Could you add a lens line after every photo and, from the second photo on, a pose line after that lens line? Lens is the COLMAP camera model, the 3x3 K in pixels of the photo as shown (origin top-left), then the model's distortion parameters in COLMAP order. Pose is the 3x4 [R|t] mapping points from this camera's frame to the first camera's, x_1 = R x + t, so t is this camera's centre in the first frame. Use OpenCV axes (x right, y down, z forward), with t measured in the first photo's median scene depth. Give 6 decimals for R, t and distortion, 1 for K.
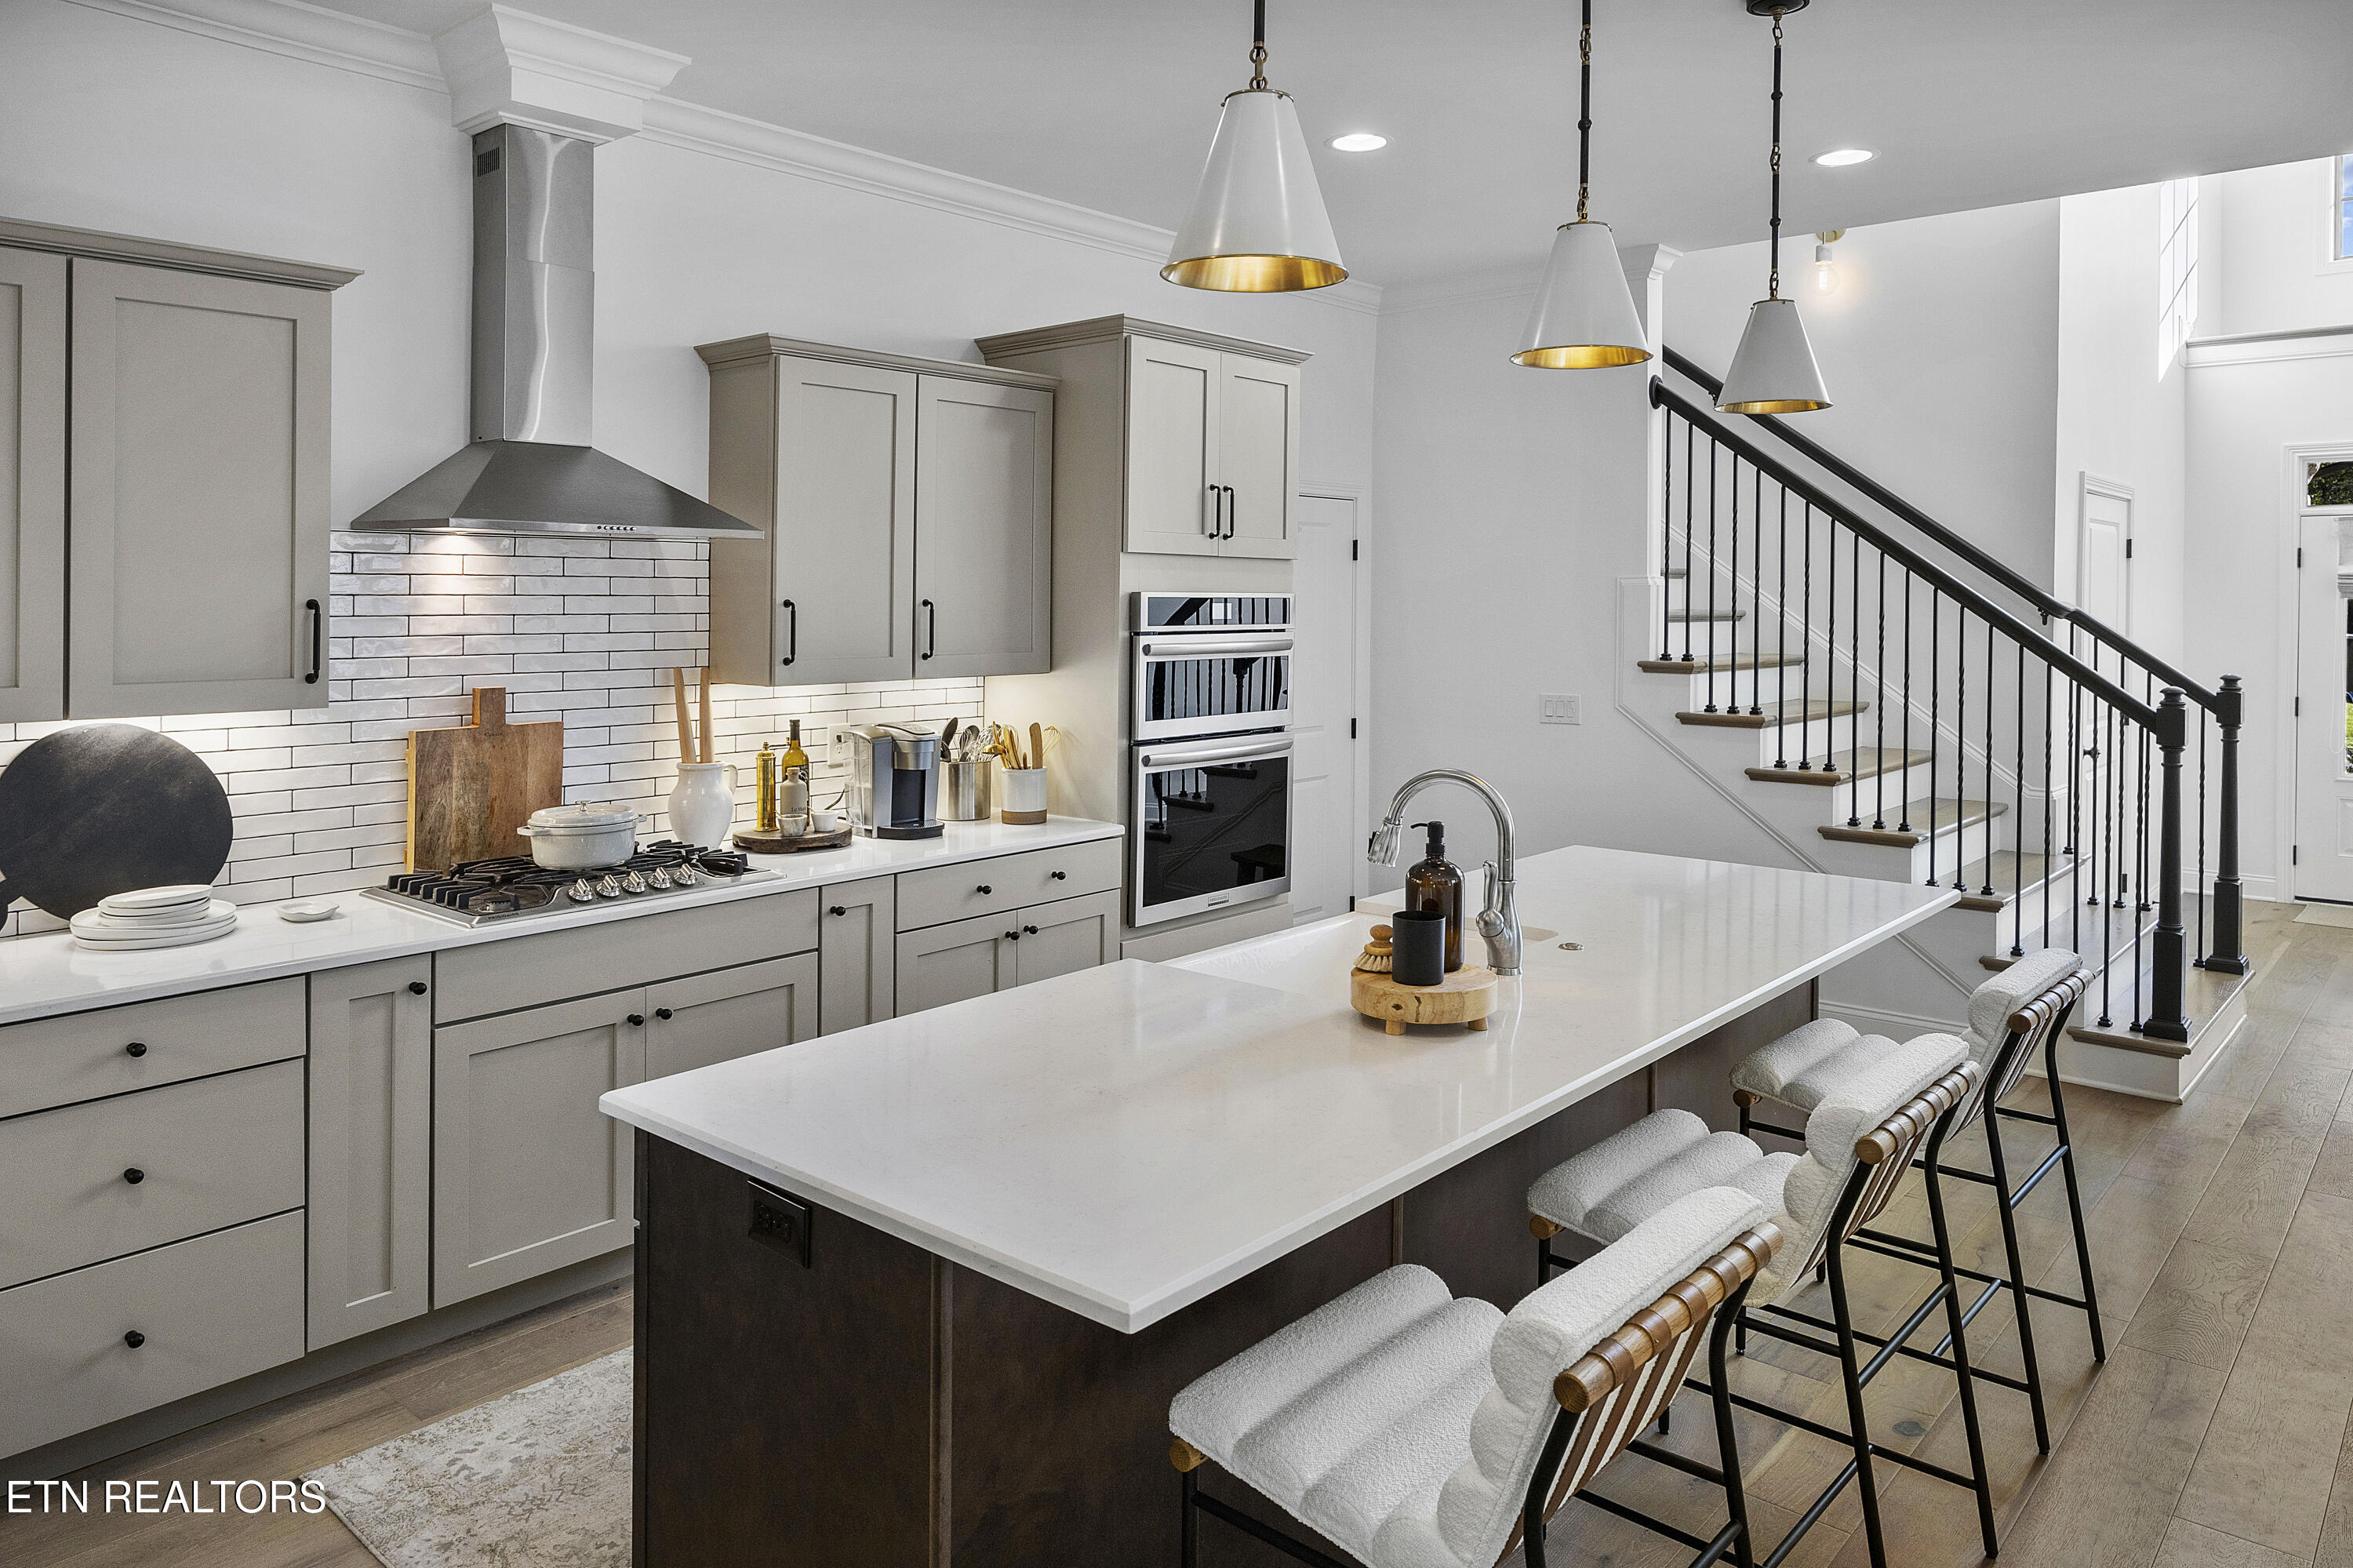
lens RADIAL K [[1597.2, 0, 1105.8], [0, 1597.2, 582.9], [0, 0, 1]] dist [-0.006164, -0.002037]
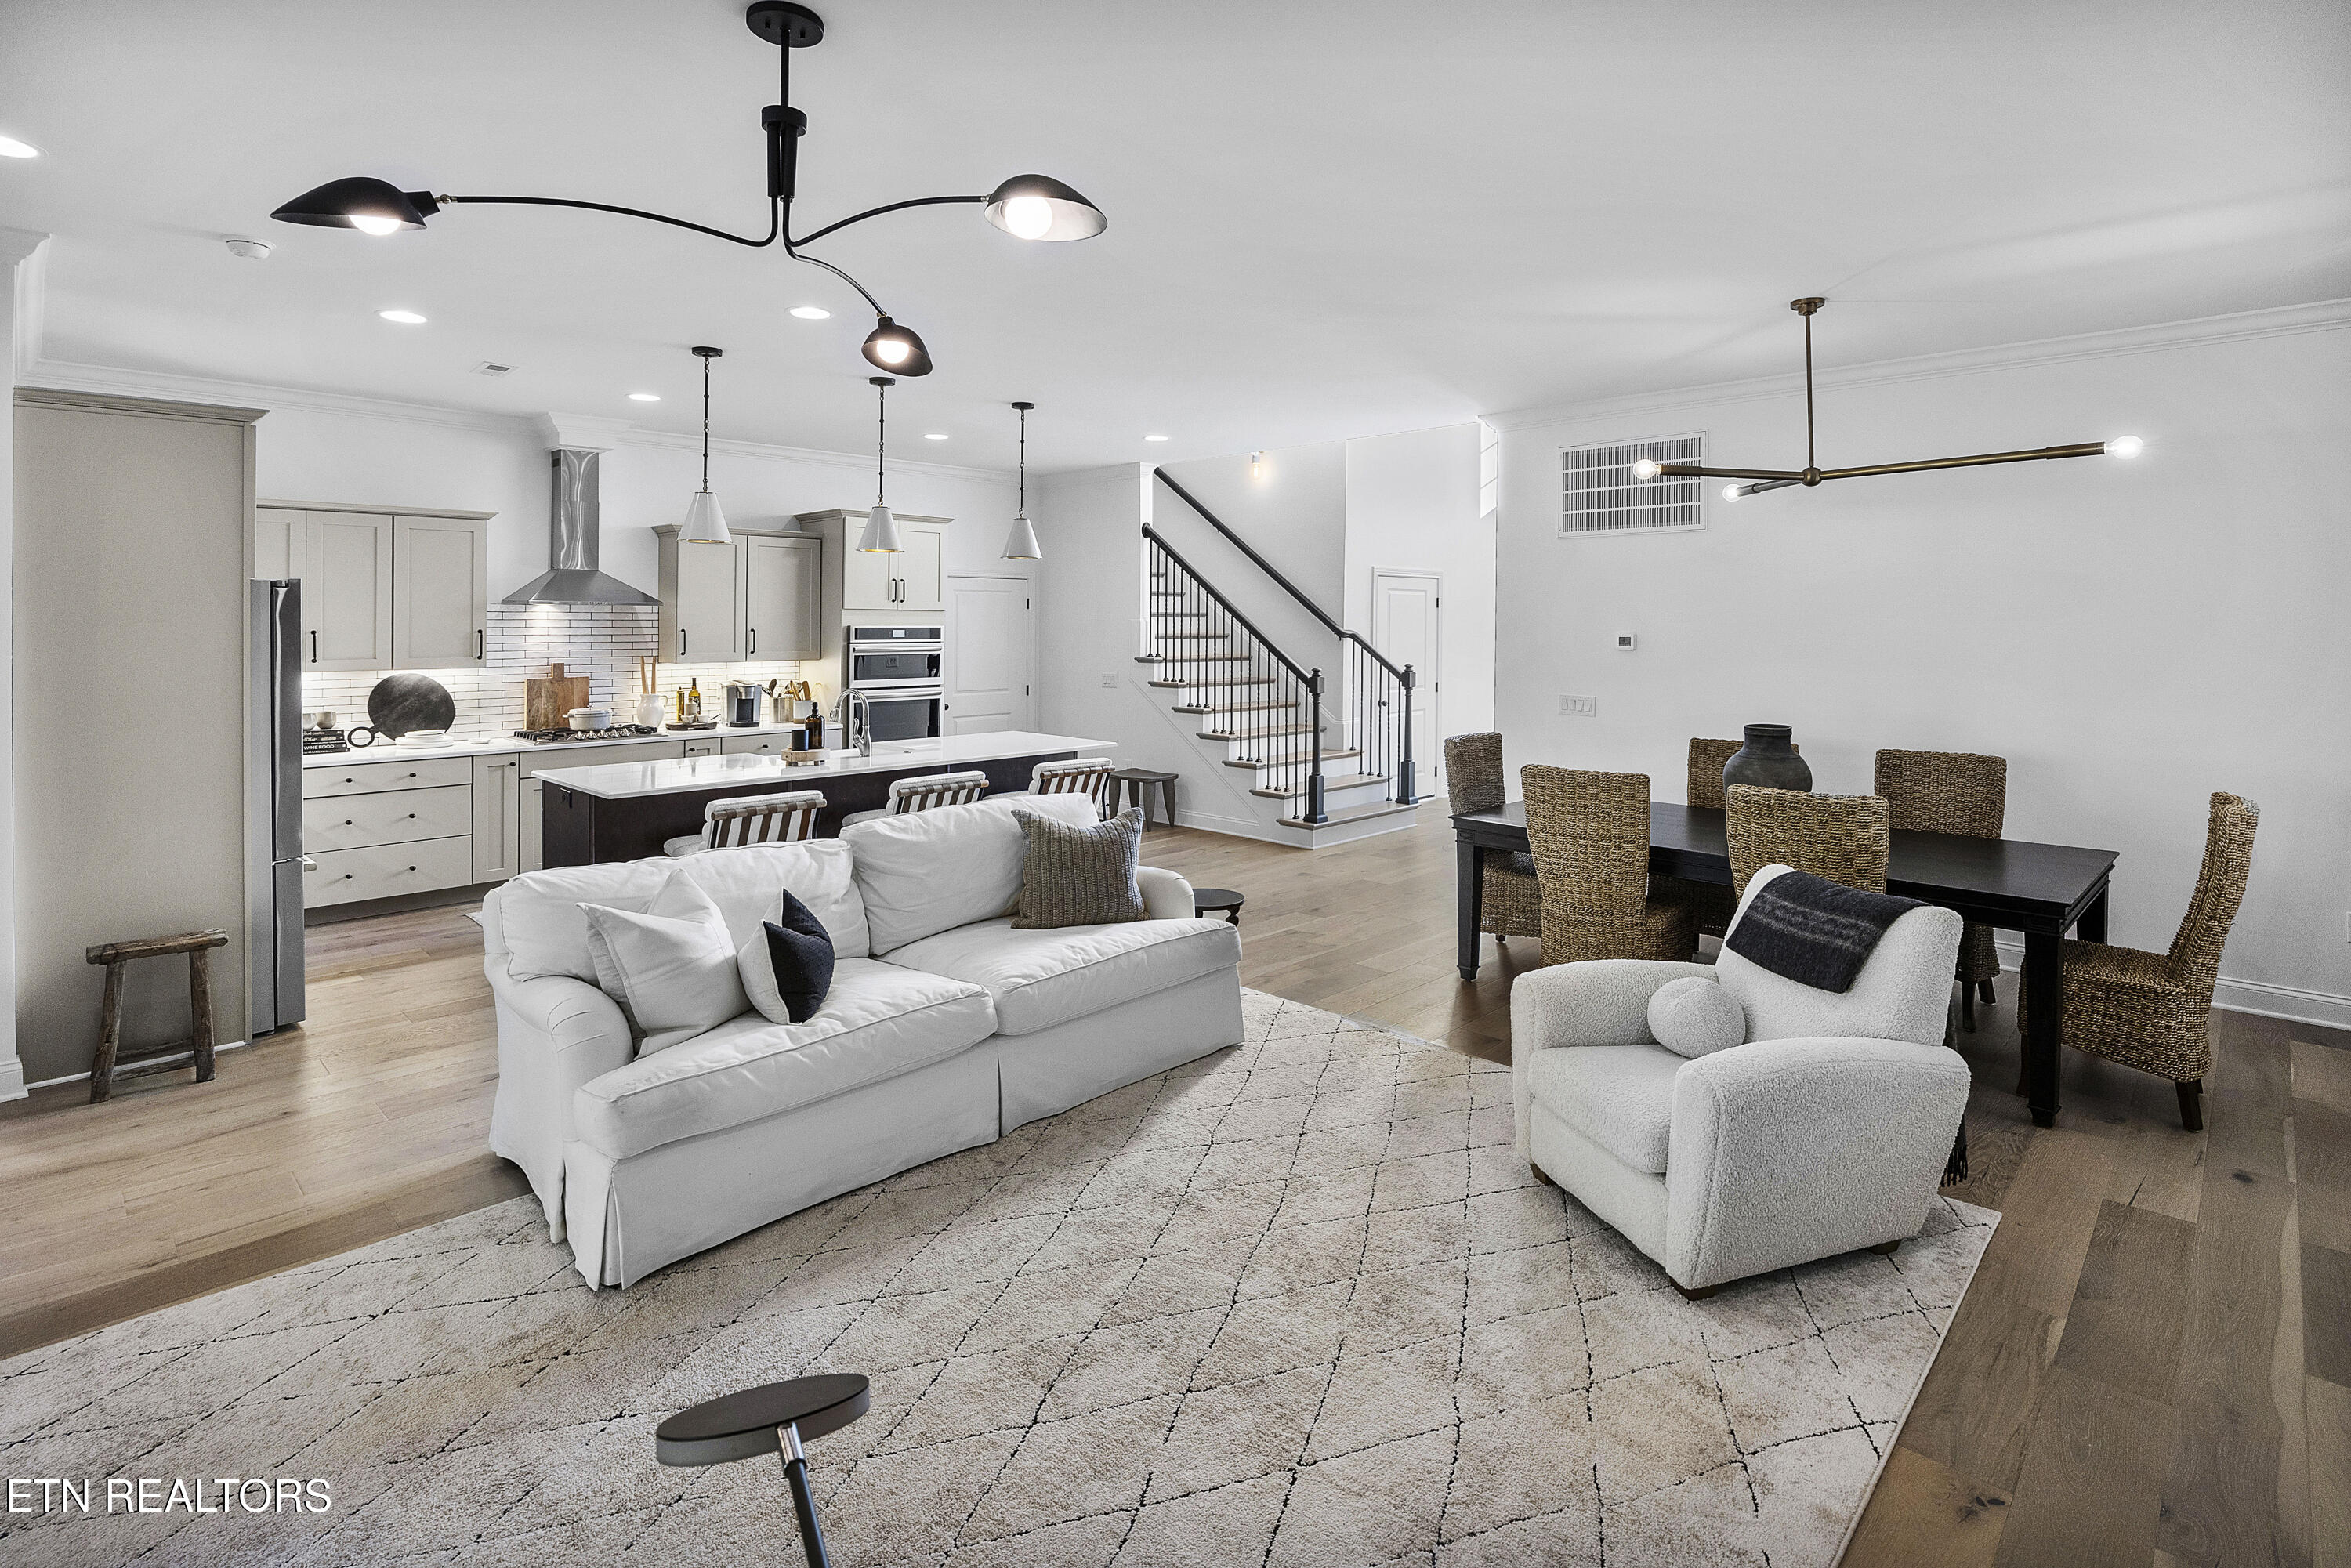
lens RADIAL K [[1125.7, 0, 1124.5], [0, 1125.7, 624.8], [0, 0, 1]] dist [-0.002567, -0.000422]
pose [[0.999154, 0.000720, -0.041112, 0.495684], [-0.000245, 0.999933, 0.011573, -0.014891], [0.041118, -0.011553, 0.999088, -0.645812]]
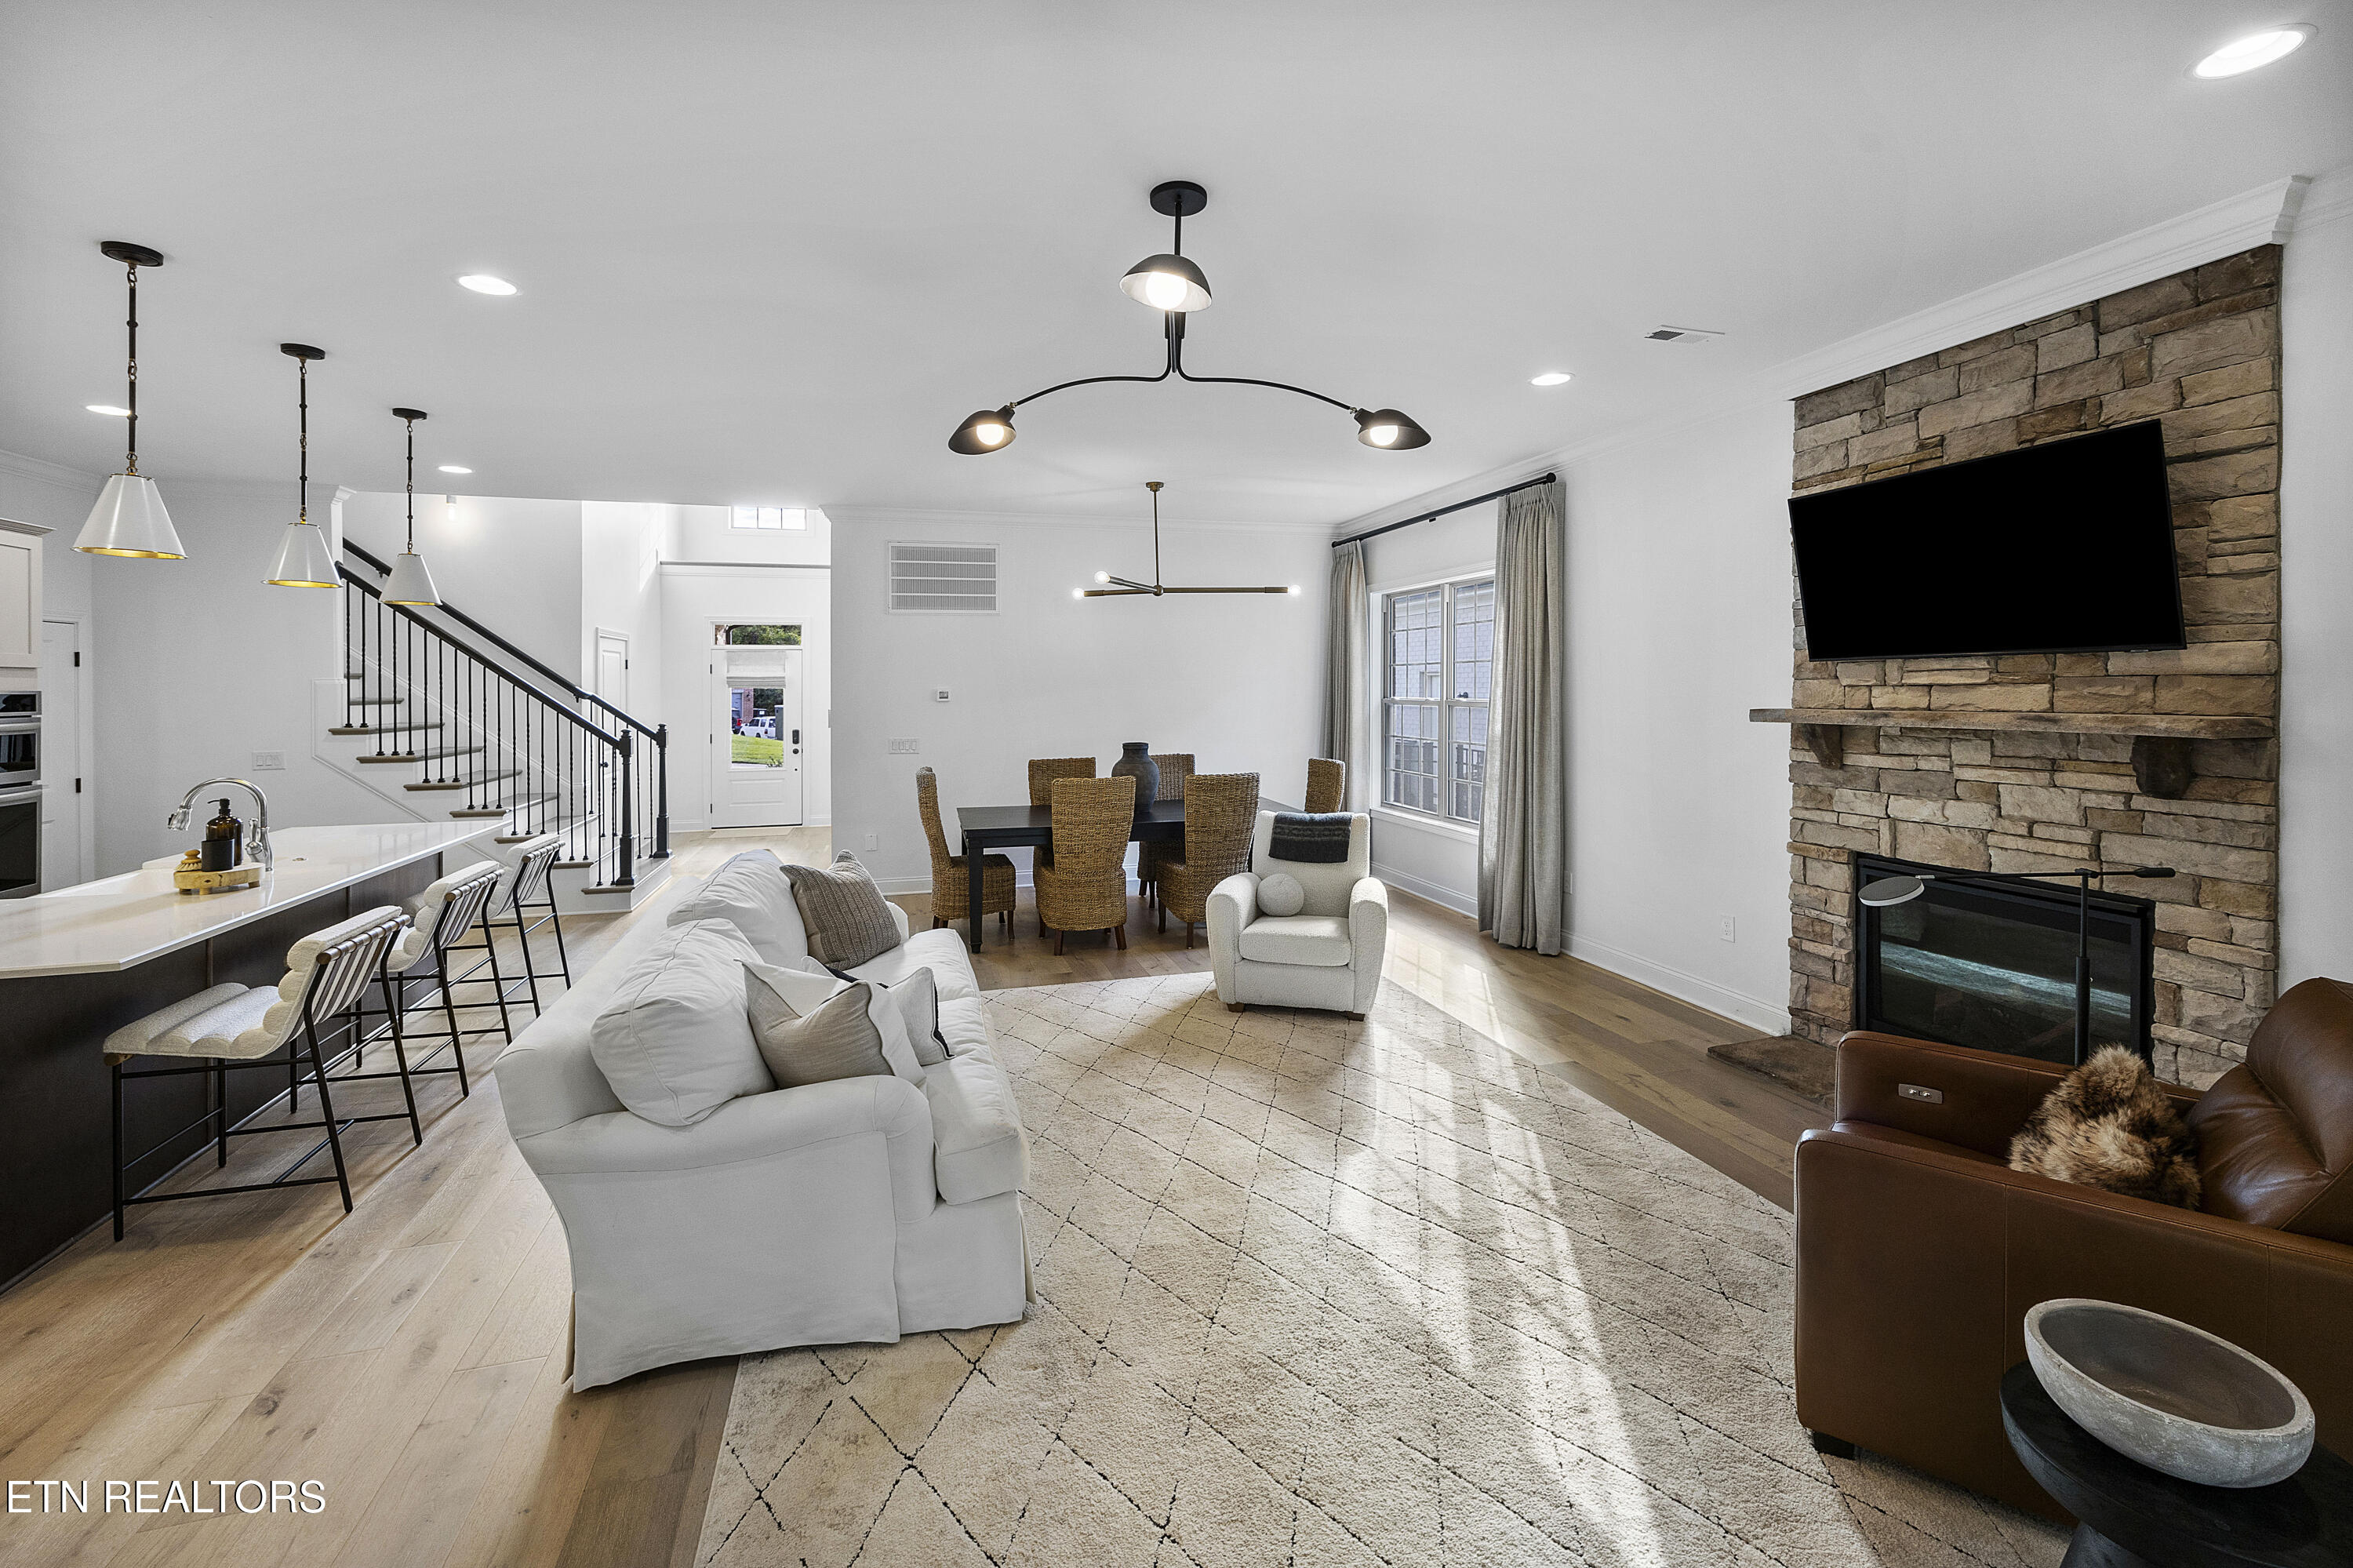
lens RADIAL K [[1022.5, 0, 1193.7], [0, 1022.5, 705.4], [0, 0, 1]] dist [-0.004868, 0.000624]
pose [[0.511603, -0.022729, 0.858921, -0.164591], [-0.000748, 0.999638, 0.026898, -0.007025], [-0.859221, -0.014404, 0.511401, -0.448146]]
